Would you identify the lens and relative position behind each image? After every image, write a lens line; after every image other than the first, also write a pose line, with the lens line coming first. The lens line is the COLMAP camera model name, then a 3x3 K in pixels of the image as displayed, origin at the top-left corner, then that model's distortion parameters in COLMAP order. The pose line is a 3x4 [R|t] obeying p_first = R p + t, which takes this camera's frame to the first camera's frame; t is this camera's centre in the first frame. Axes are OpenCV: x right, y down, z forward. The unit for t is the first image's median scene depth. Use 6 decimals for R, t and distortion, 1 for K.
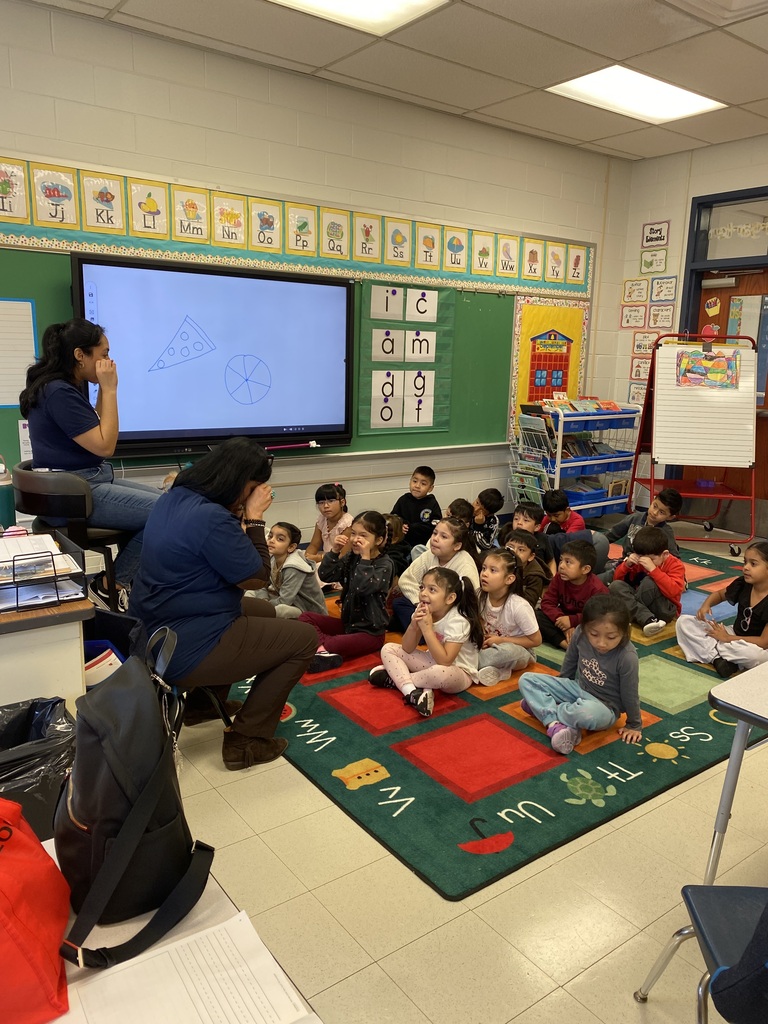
lens RADIAL K [[758.4, 0, 392.3], [0, 758.4, 509.4], [0, 0, 1]] dist [-0.005937, 0.004557]
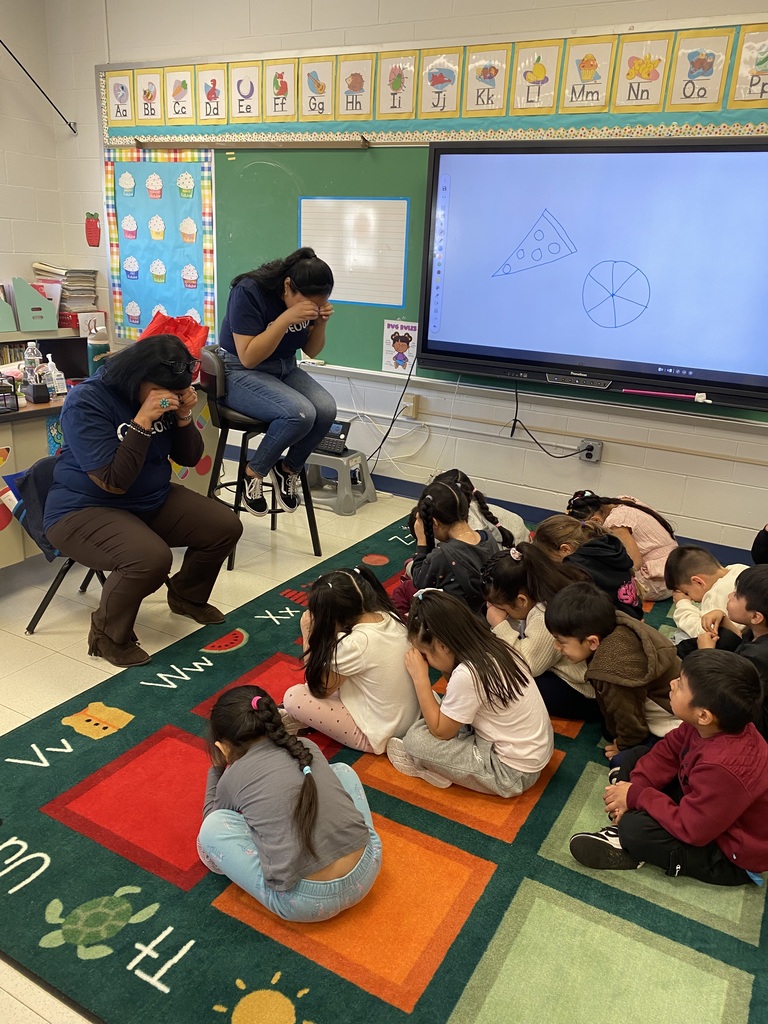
lens RADIAL K [[758.4, 0, 394.3], [0, 758.4, 515.6], [0, 0, 1]] dist [-0.005937, 0.004557]
pose [[0.419289, 0.296162, -0.858187, 0.479975], [-0.219771, 0.950289, 0.220572, -0.089552], [0.880850, 0.096122, 0.463534, 0.530897]]
